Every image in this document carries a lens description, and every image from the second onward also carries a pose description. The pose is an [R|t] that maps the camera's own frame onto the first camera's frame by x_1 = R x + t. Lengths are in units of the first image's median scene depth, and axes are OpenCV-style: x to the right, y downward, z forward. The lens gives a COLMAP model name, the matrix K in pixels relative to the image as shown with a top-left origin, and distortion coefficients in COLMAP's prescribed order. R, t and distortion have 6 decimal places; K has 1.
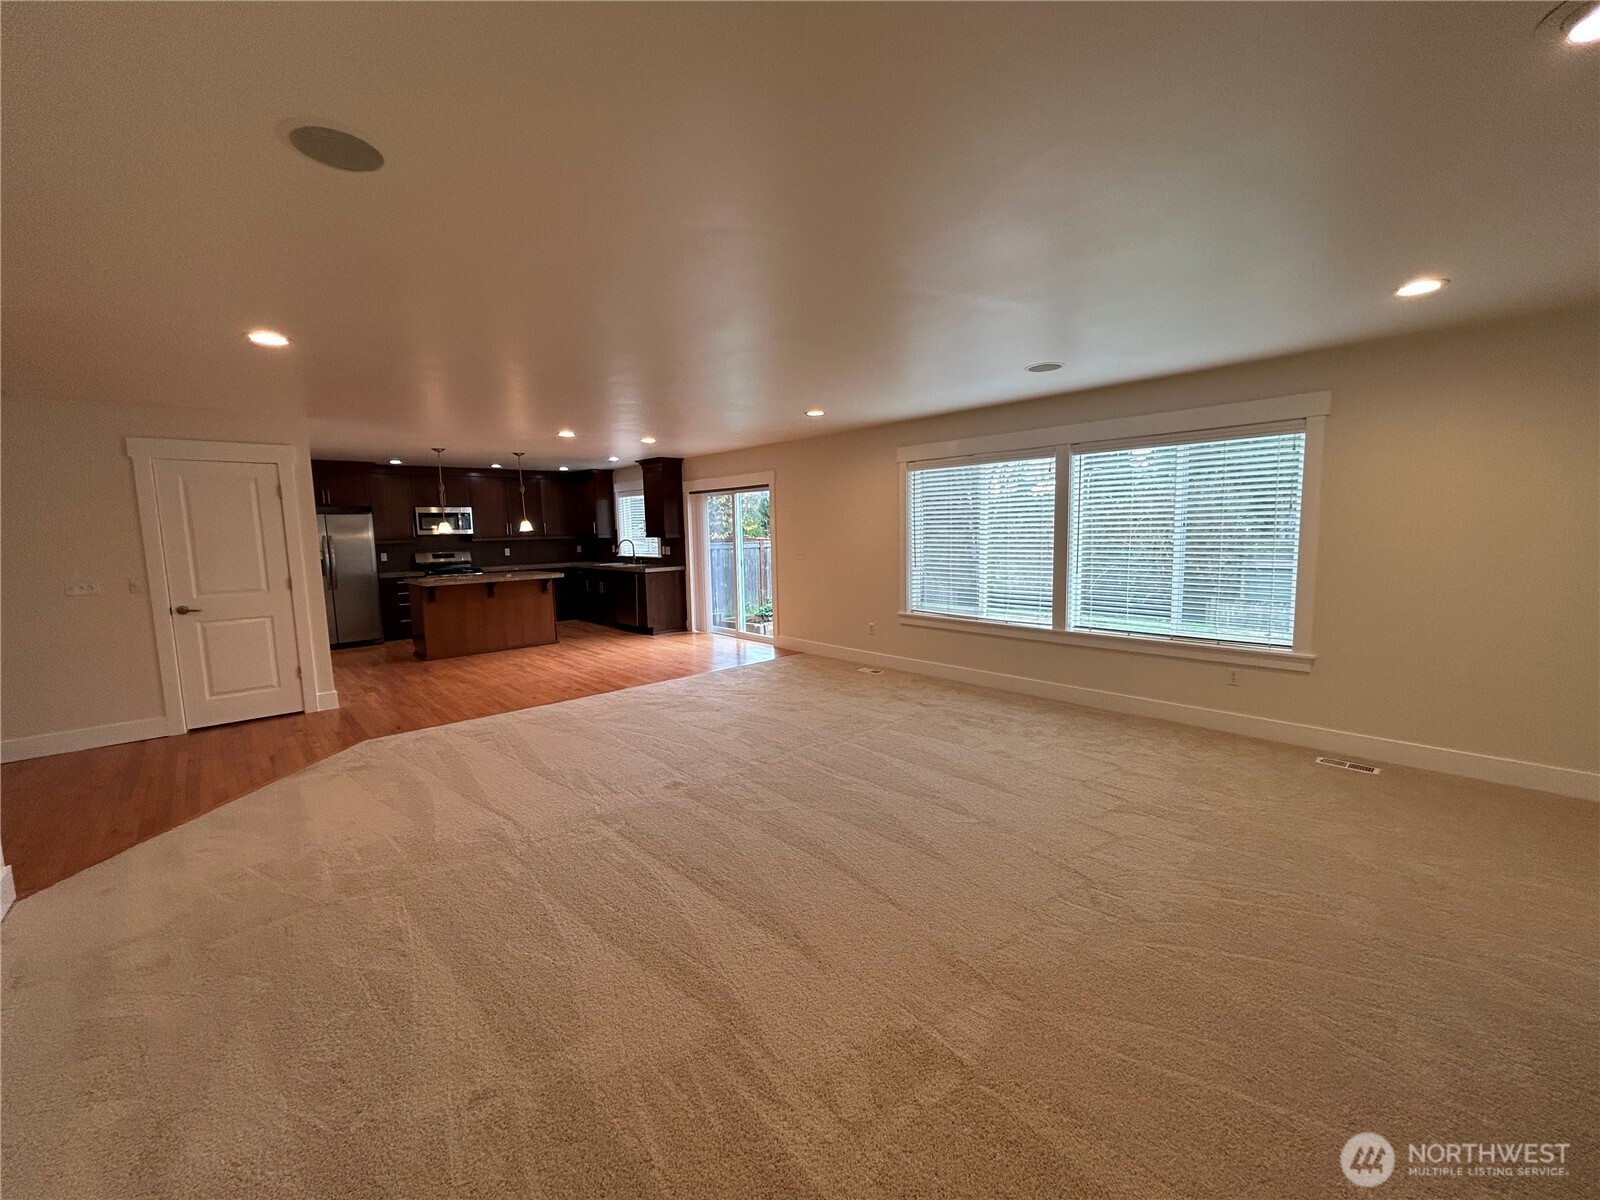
lens RADIAL K [[647.8, 0, 802.0], [0, 647.8, 599.5], [0, 0, 1]] dist [-0.000989, 0.000397]
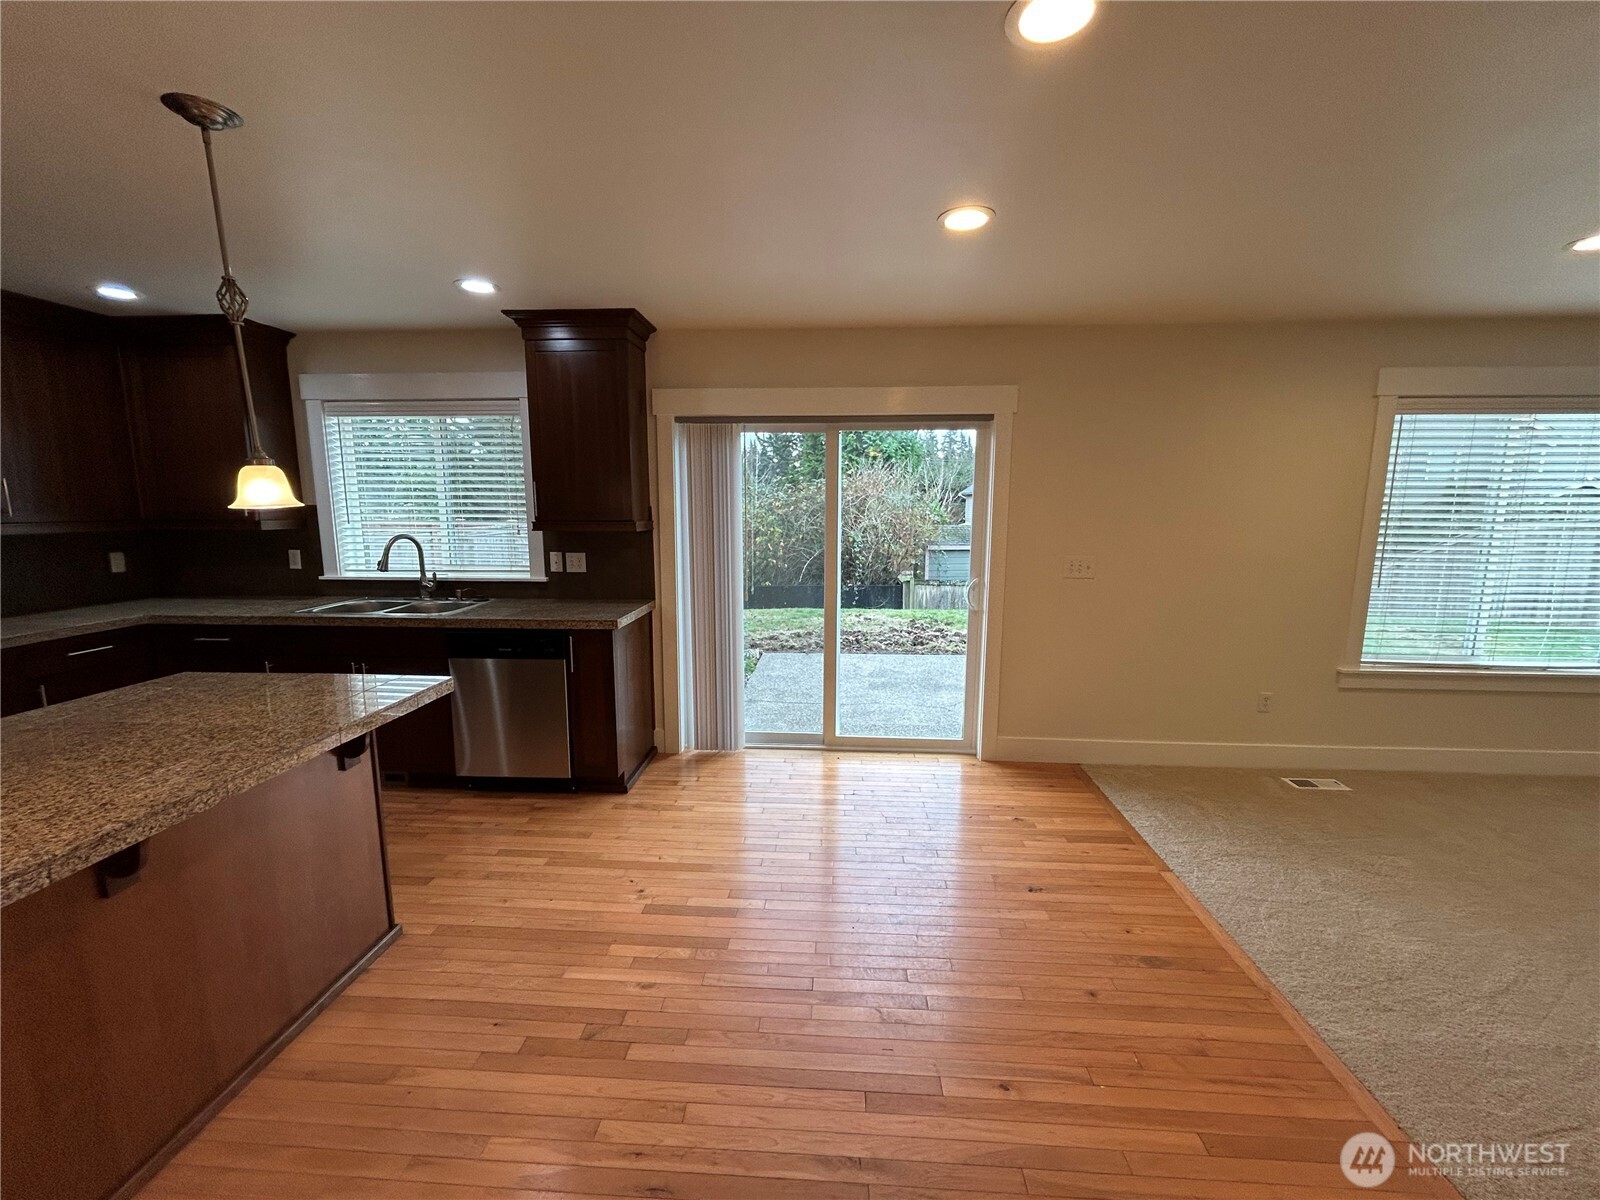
lens RADIAL K [[647.8, 0, 802.0], [0, 647.8, 599.5], [0, 0, 1]] dist [-0.000989, 0.000397]
pose [[0.721534, -0.080598, 0.687672, -0.423045], [0.060425, 0.996742, 0.053421, -0.073189], [-0.689737, 0.003008, 0.724054, 0.686521]]
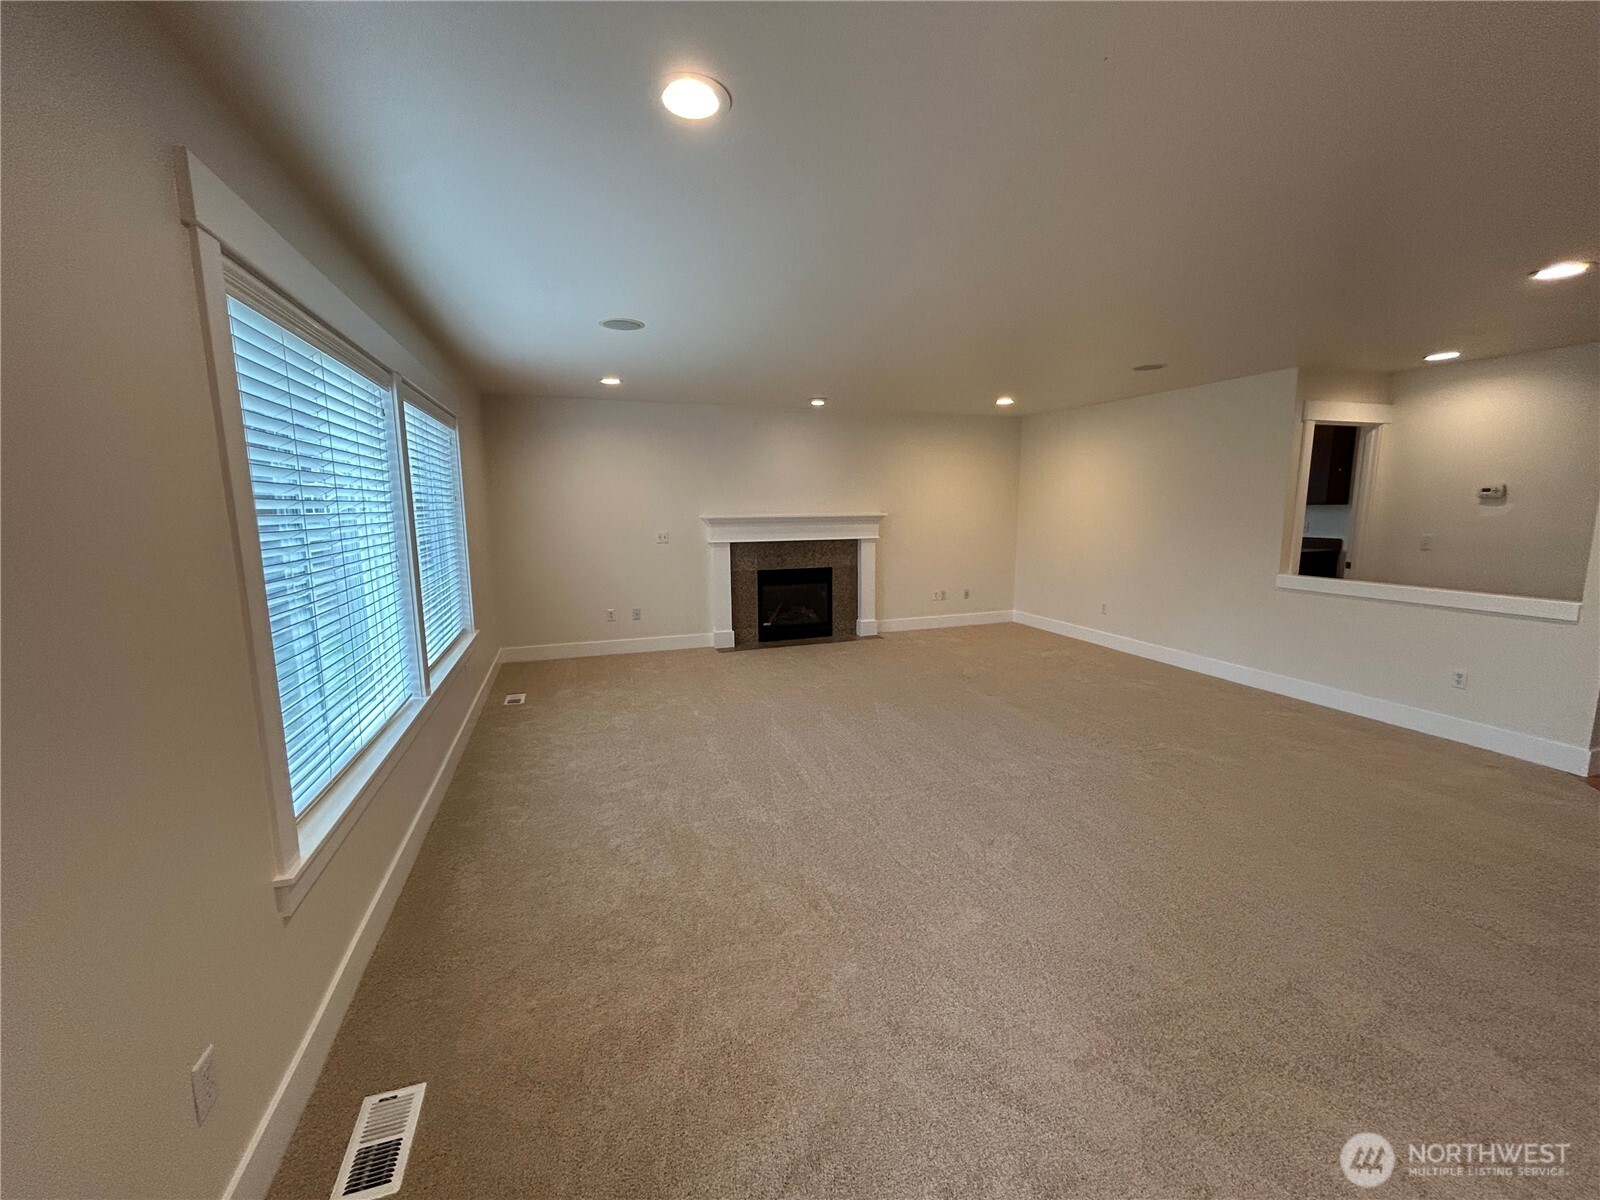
lens RADIAL K [[647.8, 0, 802.0], [0, 647.8, 599.5], [0, 0, 1]] dist [-0.000989, 0.000397]
pose [[-0.920374, -0.032537, 0.389683, -0.088097], [0.066454, 0.969022, 0.237864, -0.093663], [-0.385351, 0.244820, -0.889701, 0.835384]]
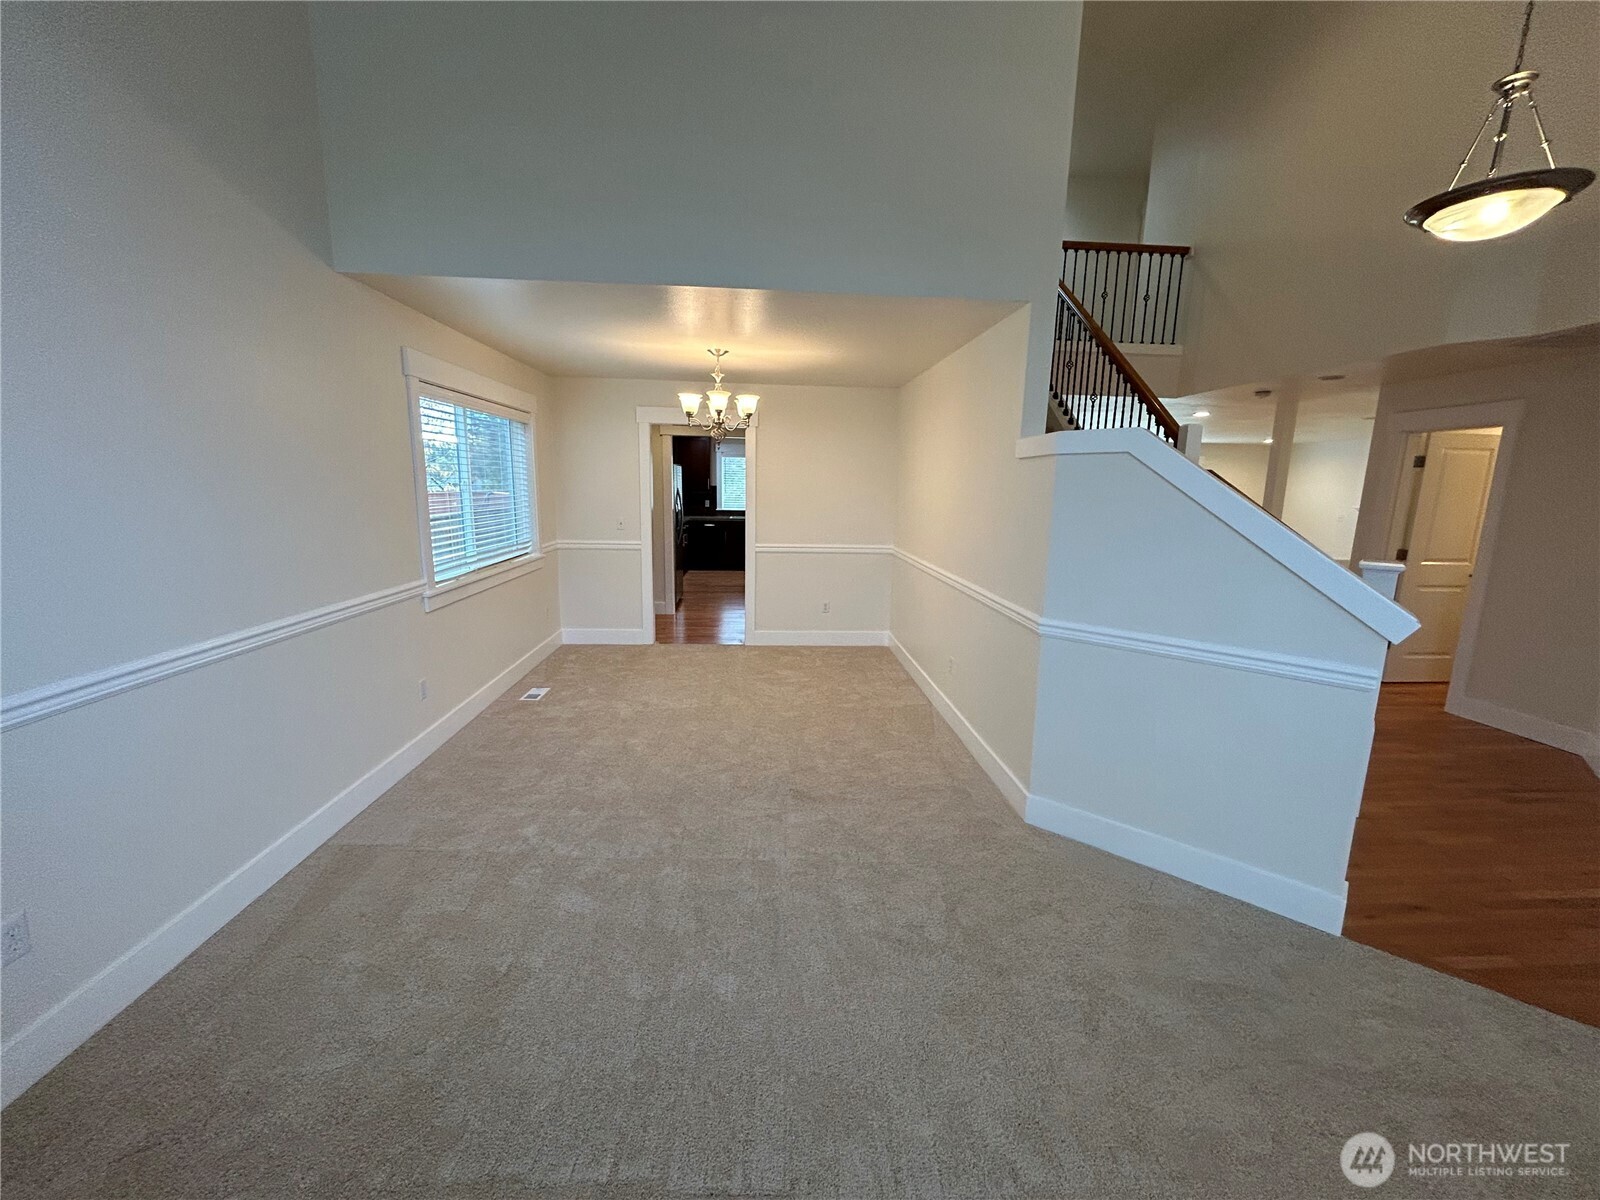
lens RADIAL K [[647.8, 0, 802.0], [0, 647.8, 599.5], [0, 0, 1]] dist [-0.000989, 0.000397]
pose [[0.629440, -0.104720, 0.769961, -1.312645], [0.054790, 0.994392, 0.090453, -0.009936], [-0.775115, -0.014749, 0.631648, 0.227621]]
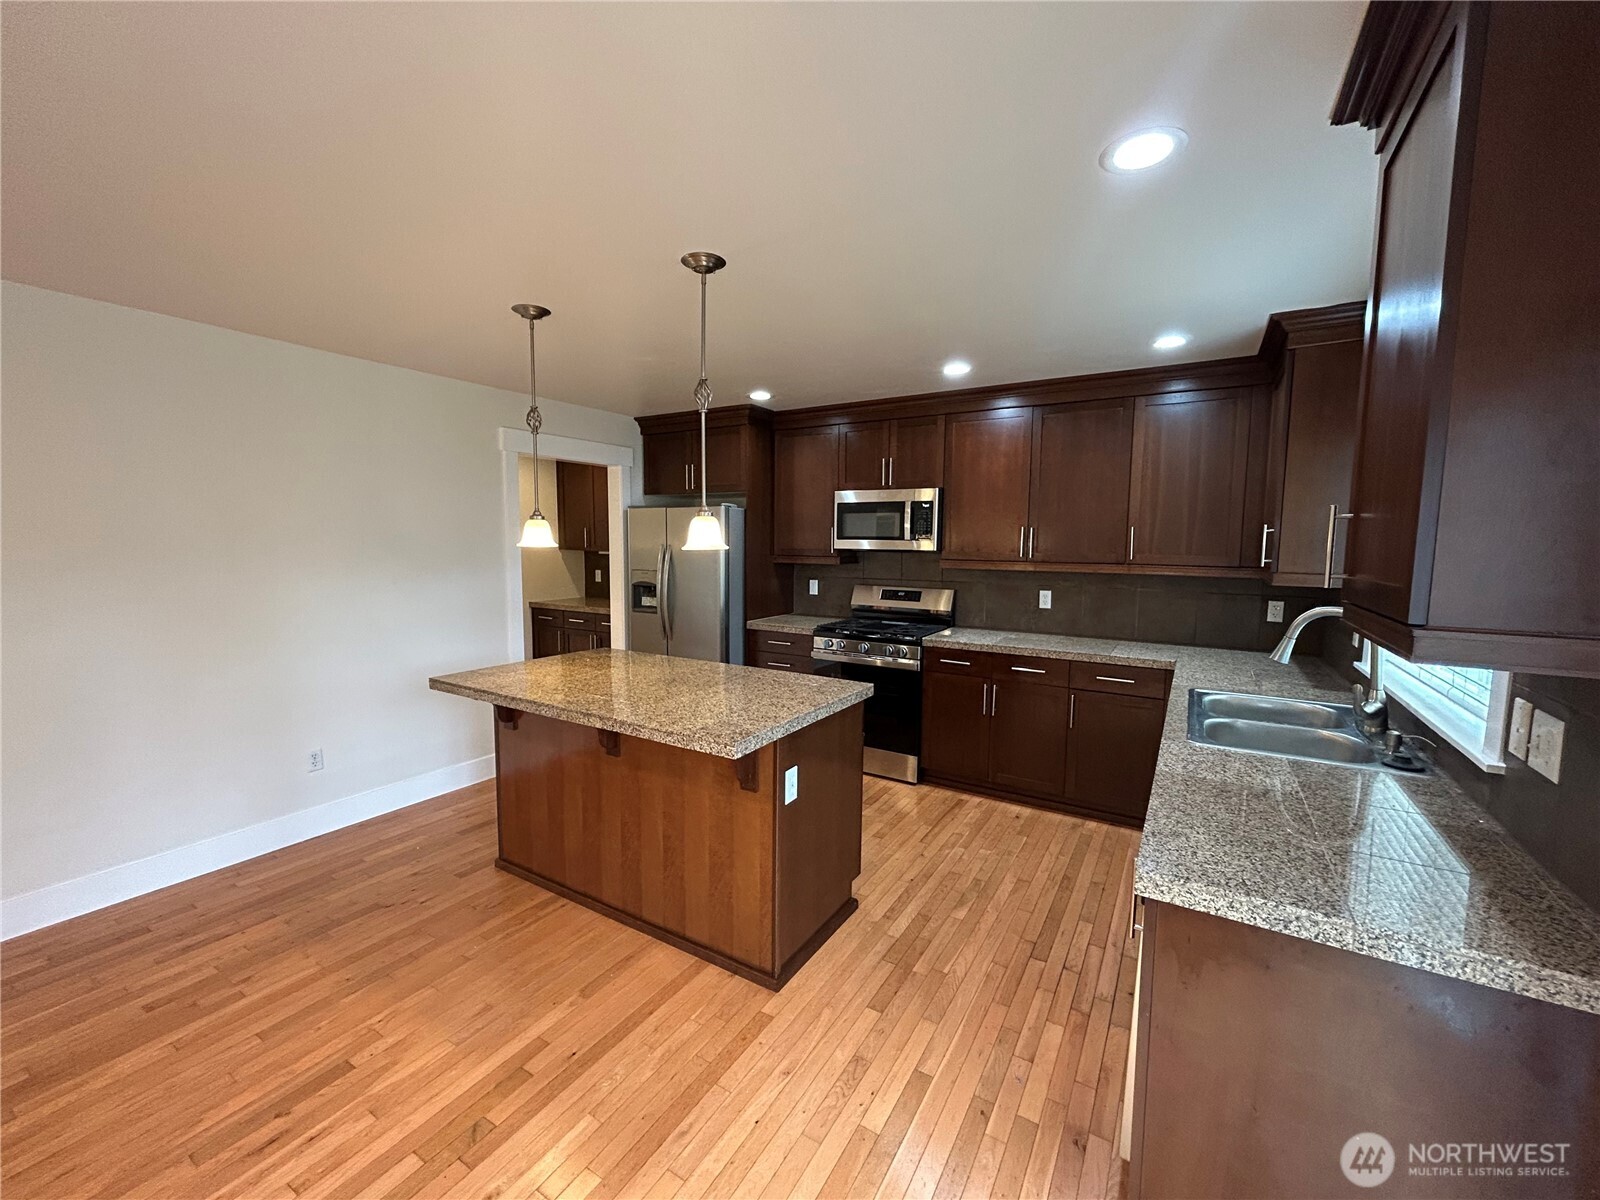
lens RADIAL K [[647.8, 0, 802.0], [0, 647.8, 599.5], [0, 0, 1]] dist [-0.000989, 0.000397]
pose [[0.273314, 0.112935, -0.955272, -0.143360], [-0.121837, 0.989150, 0.082081, -0.107221], [0.954178, 0.093953, 0.284108, 0.912331]]
